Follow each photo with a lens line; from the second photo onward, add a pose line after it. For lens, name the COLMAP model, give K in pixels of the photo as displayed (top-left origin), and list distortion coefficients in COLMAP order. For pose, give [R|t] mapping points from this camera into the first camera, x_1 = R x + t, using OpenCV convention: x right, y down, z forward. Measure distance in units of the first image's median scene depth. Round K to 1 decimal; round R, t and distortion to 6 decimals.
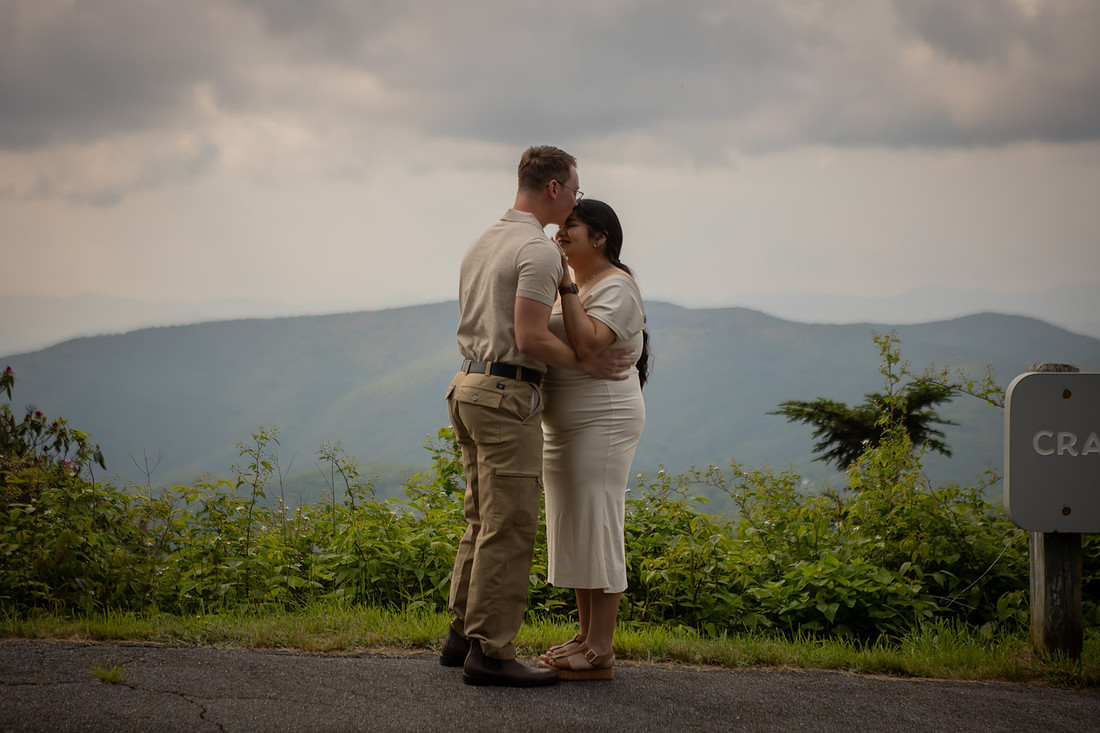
lens RADIAL K [[2166.5, 0, 555.3], [0, 2166.5, 363.8], [0, 0, 1]] dist [0.183947, -0.011976]
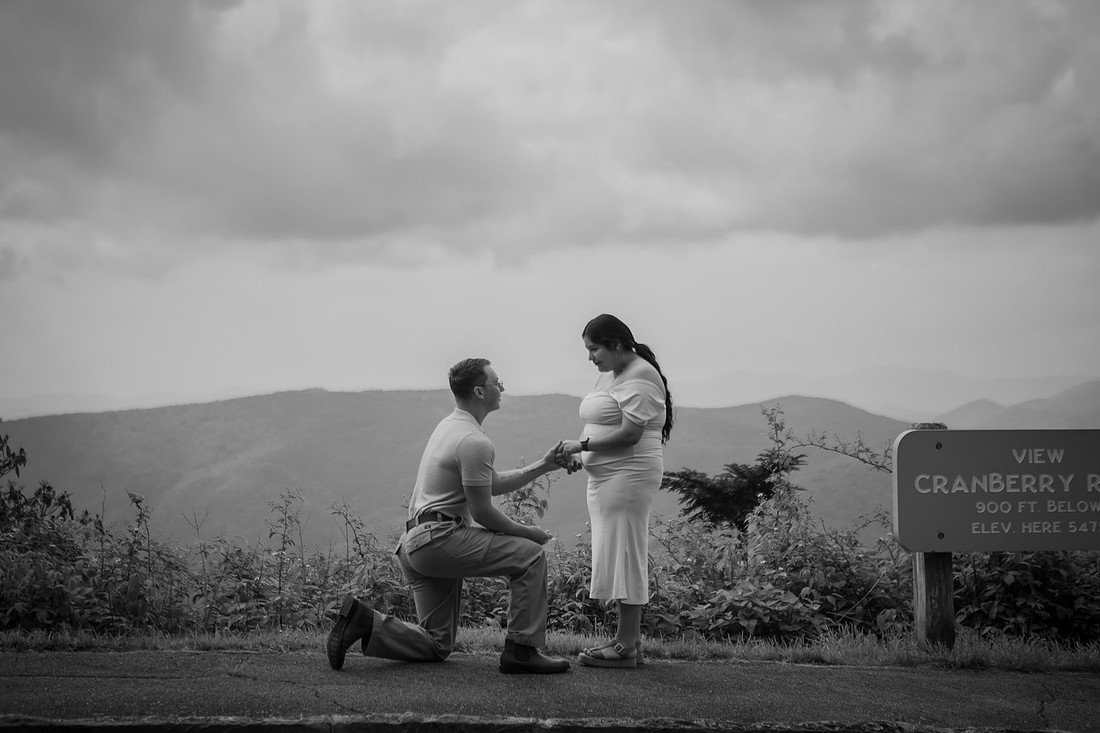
lens RADIAL K [[2093.3, 0, 554.1], [0, 2093.3, 365.5], [0, 0, 1]] dist [0.210751, -0.159579]
pose [[0.996486, -0.014193, 0.082551, -0.081194], [0.017515, 0.999060, -0.039654, 0.009586], [-0.081911, 0.040960, 0.995798, -0.196100]]
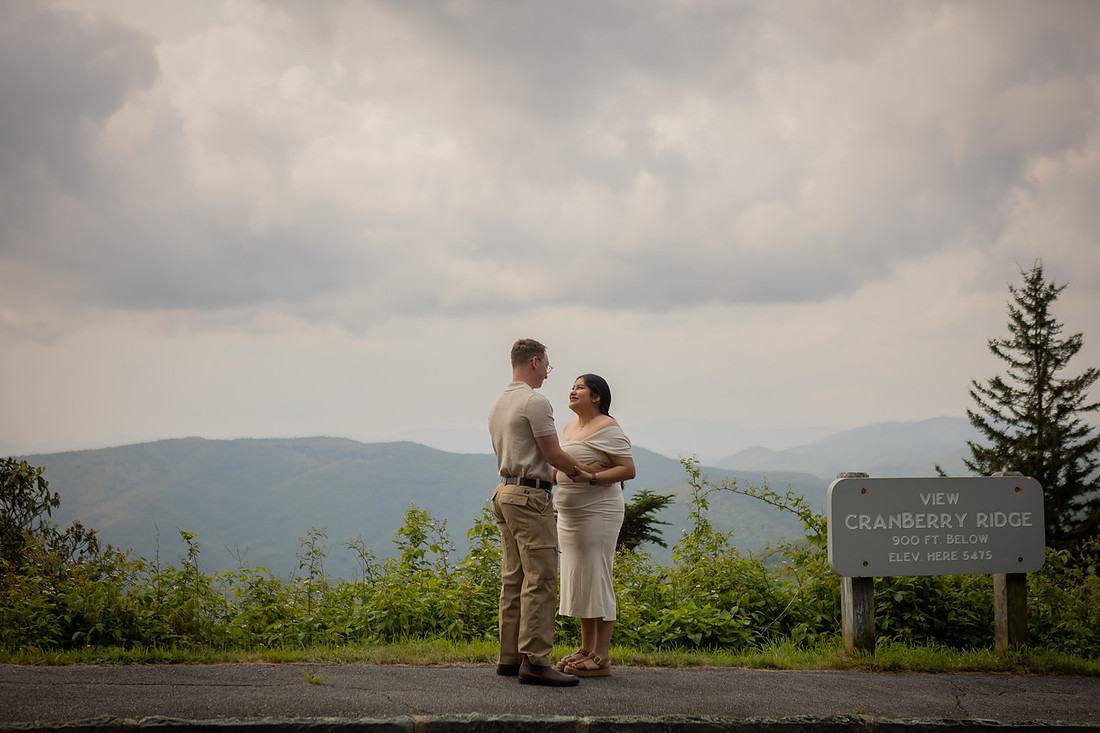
lens RADIAL K [[1776.6, 0, 552.9], [0, 1776.6, 368.6], [0, 0, 1]] dist [0.068326, -0.117788]
pose [[0.985686, -0.008183, 0.168391, -0.175455], [0.019458, 0.997668, -0.065415, 0.004185], [-0.167463, 0.067755, 0.983547, -0.216645]]
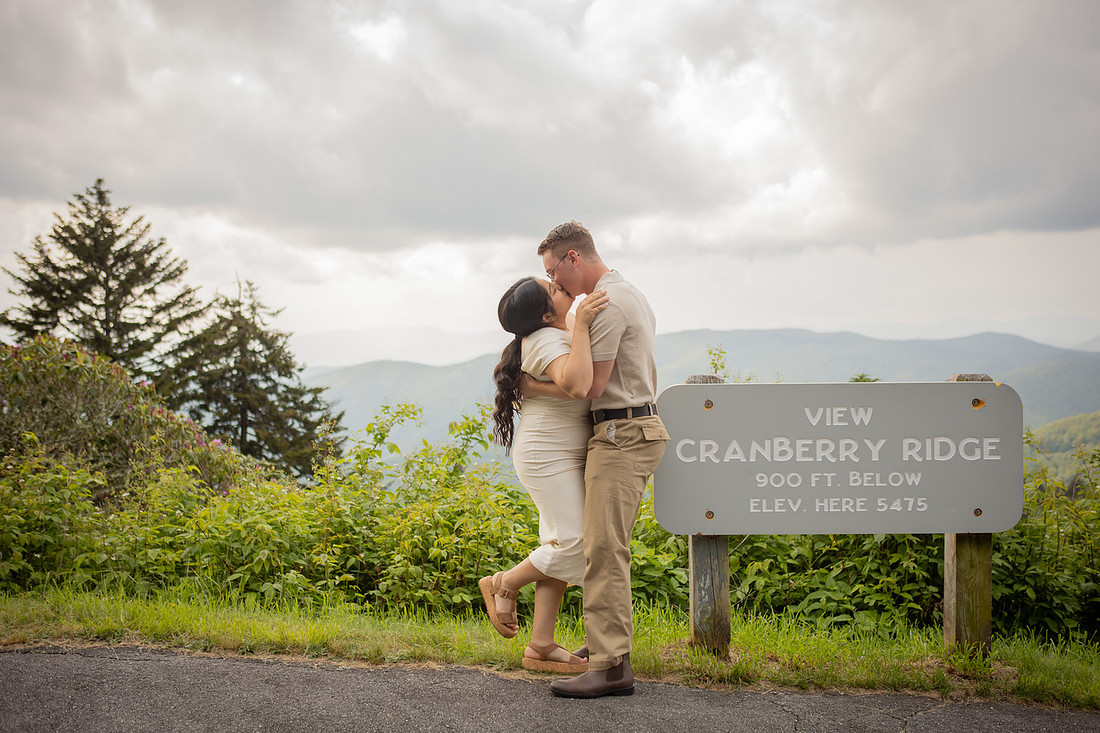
lens RADIAL K [[1180.5, 0, 557.2], [0, 1180.5, 368.8], [0, 0, 1]] dist [-0.041083, 0.039595]
pose [[0.987392, -0.014785, -0.157601, 0.206079], [0.015180, 0.999884, 0.001305, -0.004218], [0.157564, -0.003681, 0.987502, 0.347855]]
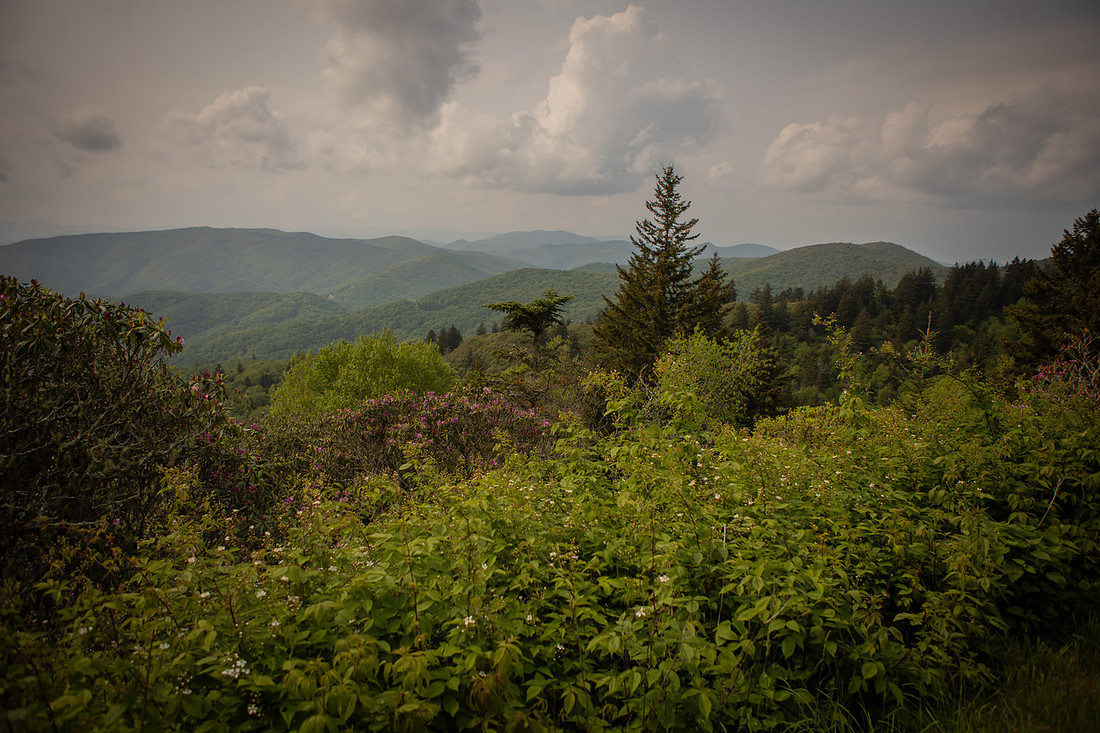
lens RADIAL K [[757.8, 0, 547.9], [0, 757.8, 344.9], [0, 0, 1]] dist [-0.104285, 0.000631]
pose [[0.921190, -0.028068, 0.388099, -0.293823], [-0.018903, 0.992989, 0.116682, -0.062846], [-0.388653, -0.114823, 0.914202, 0.724968]]
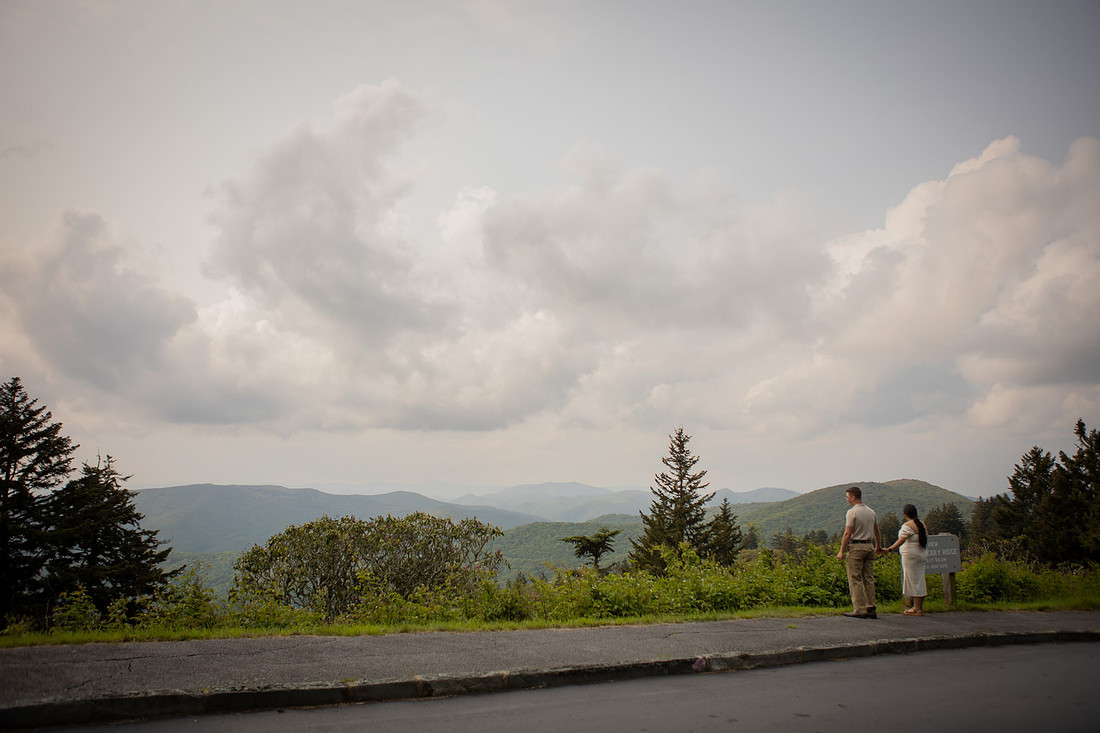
lens RADIAL K [[784.4, 0, 549.5], [0, 784.4, 367.4], [0, 0, 1]] dist [-0.099884, 0.072132]
pose [[0.926208, 0.058105, 0.372509, -0.800745], [0.009709, 0.984048, -0.177636, -0.049962], [-0.376888, 0.168145, 0.910869, -0.108870]]
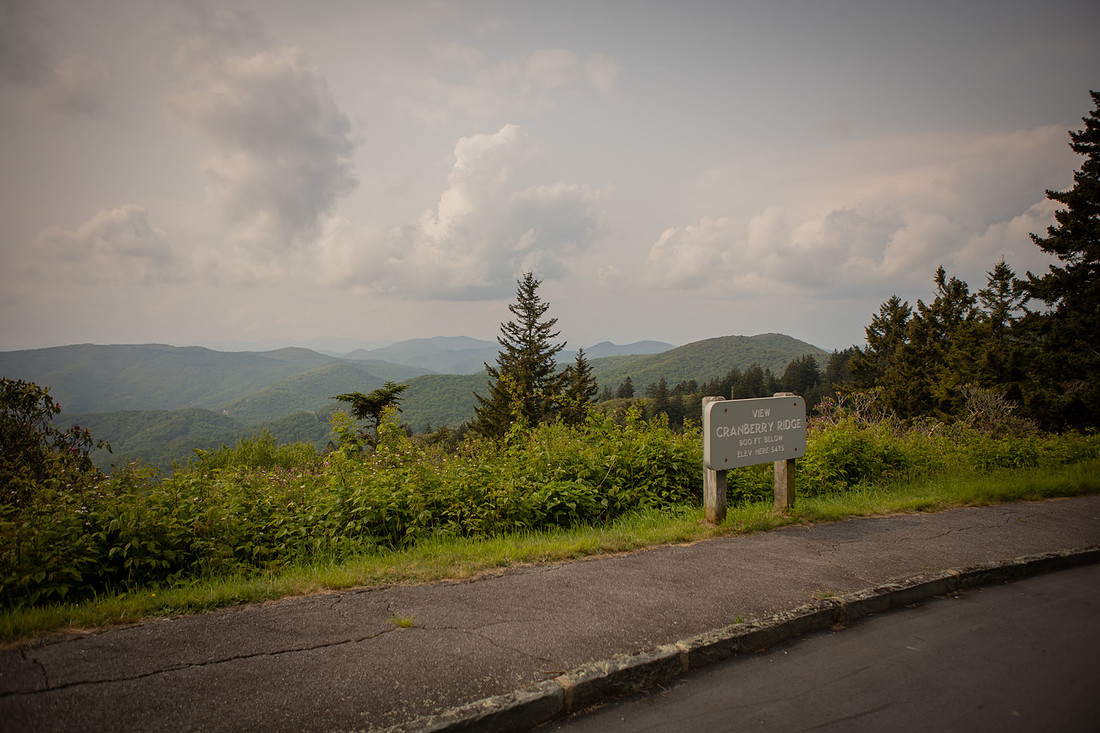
lens RADIAL K [[758.7, 0, 550.8], [0, 758.7, 372.5], [0, 0, 1]] dist [-0.074480, 0.004837]
pose [[0.861954, -0.027674, 0.506231, -0.273735], [0.021938, 0.999610, 0.017292, -0.036485], [-0.506512, -0.003799, 0.862225, 0.326655]]
